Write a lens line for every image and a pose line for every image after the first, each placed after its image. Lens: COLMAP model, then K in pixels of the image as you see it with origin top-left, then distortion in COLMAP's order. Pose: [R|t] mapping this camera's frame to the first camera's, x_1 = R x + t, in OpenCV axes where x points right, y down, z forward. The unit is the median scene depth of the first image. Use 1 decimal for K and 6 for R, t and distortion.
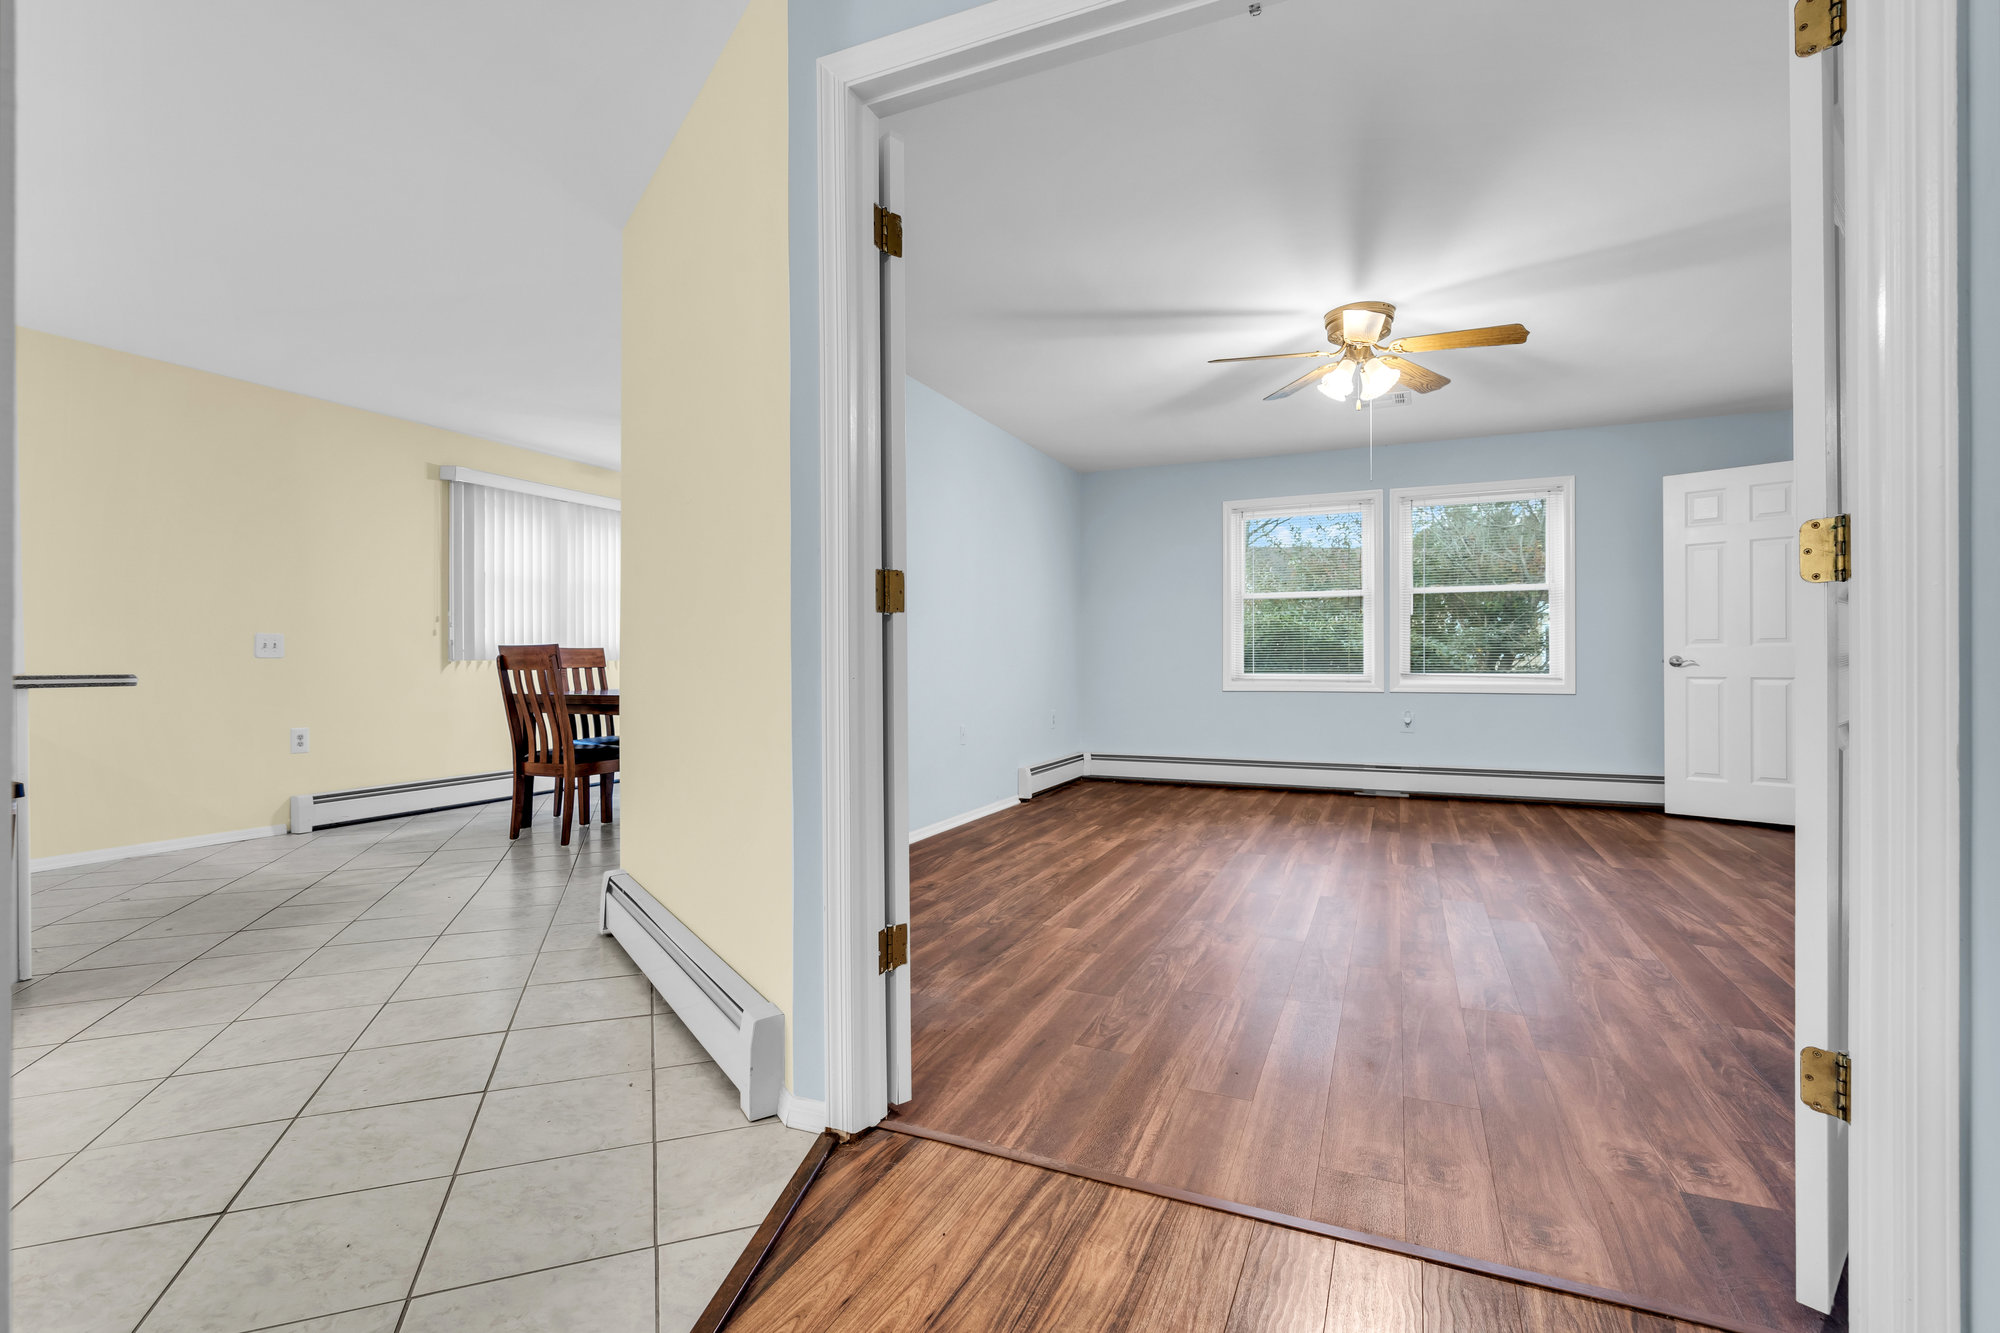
lens RADIAL K [[905.0, 0, 996.9], [0, 905.0, 664.6], [0, 0, 1]] dist [0.003541, 0.000008]
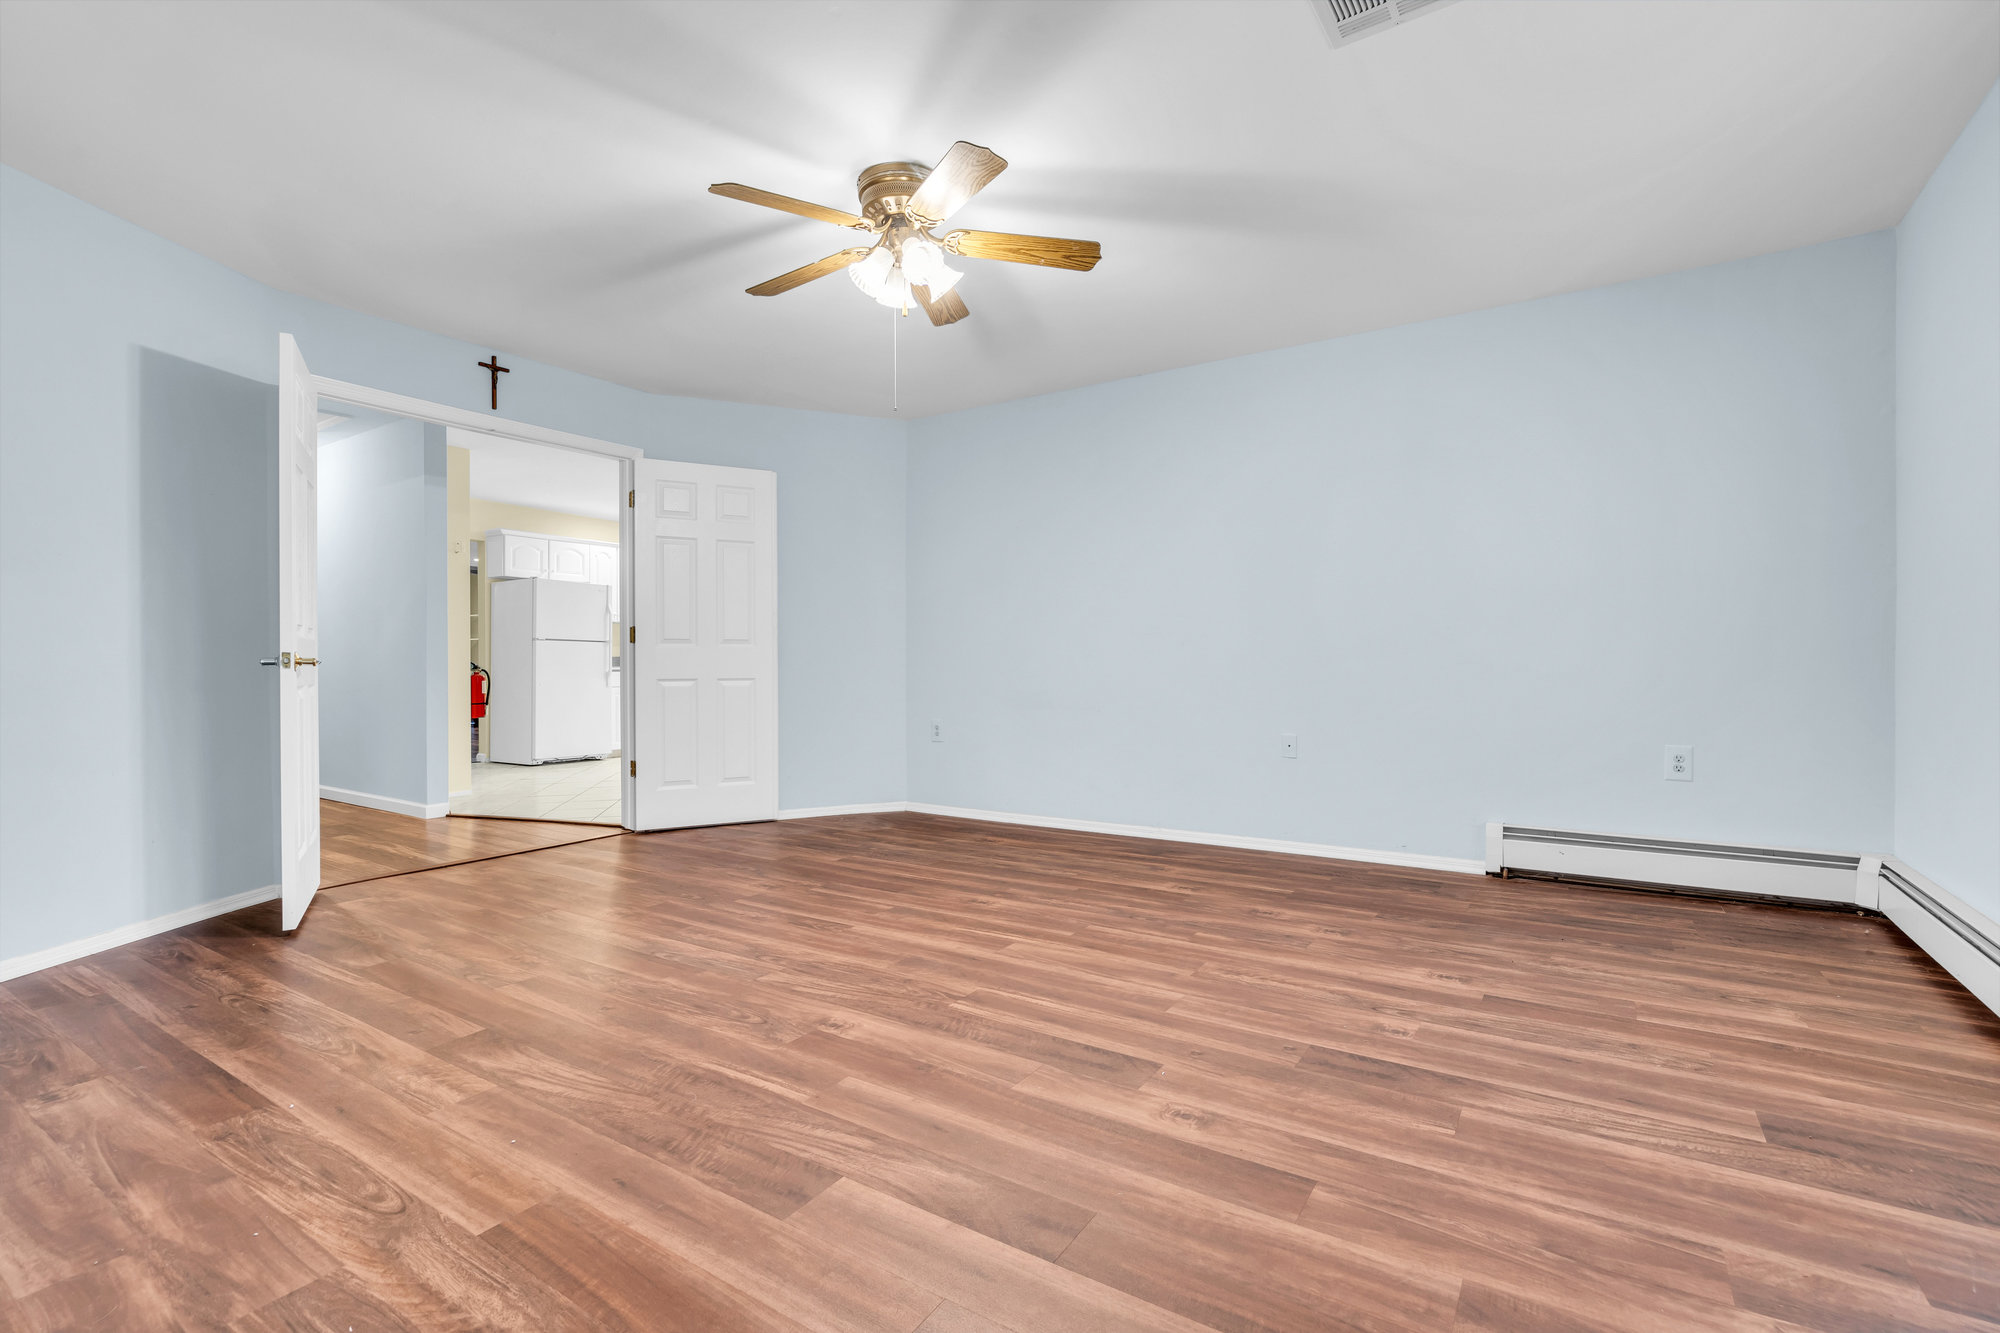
lens RADIAL K [[905.0, 0, 1010.4], [0, 905.0, 665.4], [0, 0, 1]] dist [0.003541, 0.000008]
pose [[-0.159507, 0.003888, -0.987189, 0.788026], [0.002926, 0.999990, 0.003465, -0.000075], [0.987192, -0.002336, -0.159517, 0.847104]]
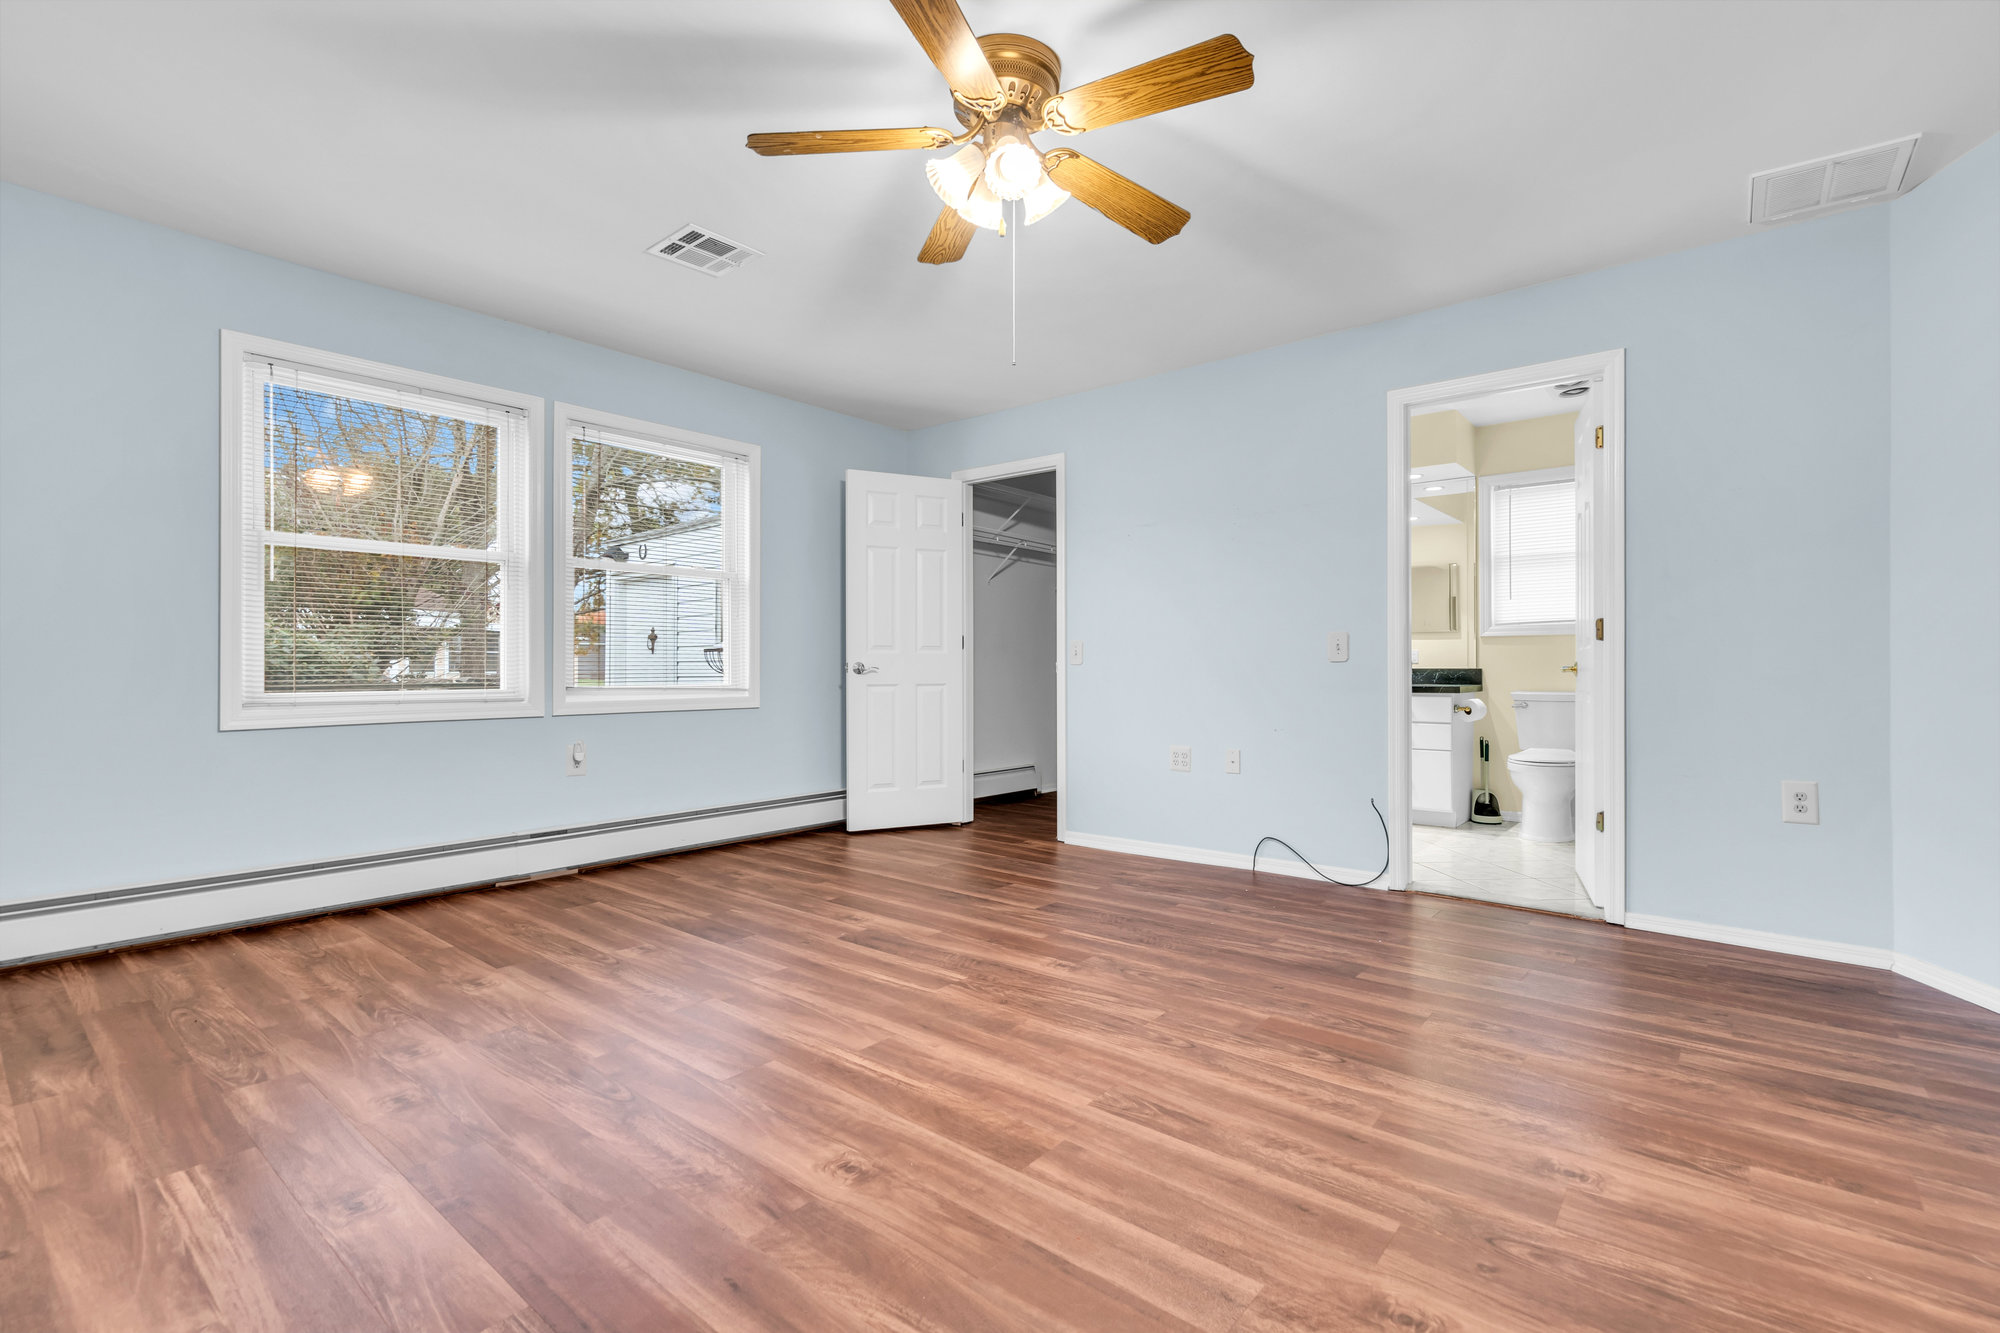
lens RADIAL K [[905.0, 0, 1002.6], [0, 905.0, 667.9], [0, 0, 1]] dist [0.003541, 0.000008]
pose [[0.276133, 0.000050, 0.961119, -0.113581], [0.003982, 0.999991, -0.001196, -0.001739], [-0.961111, 0.004158, 0.276131, 0.590546]]
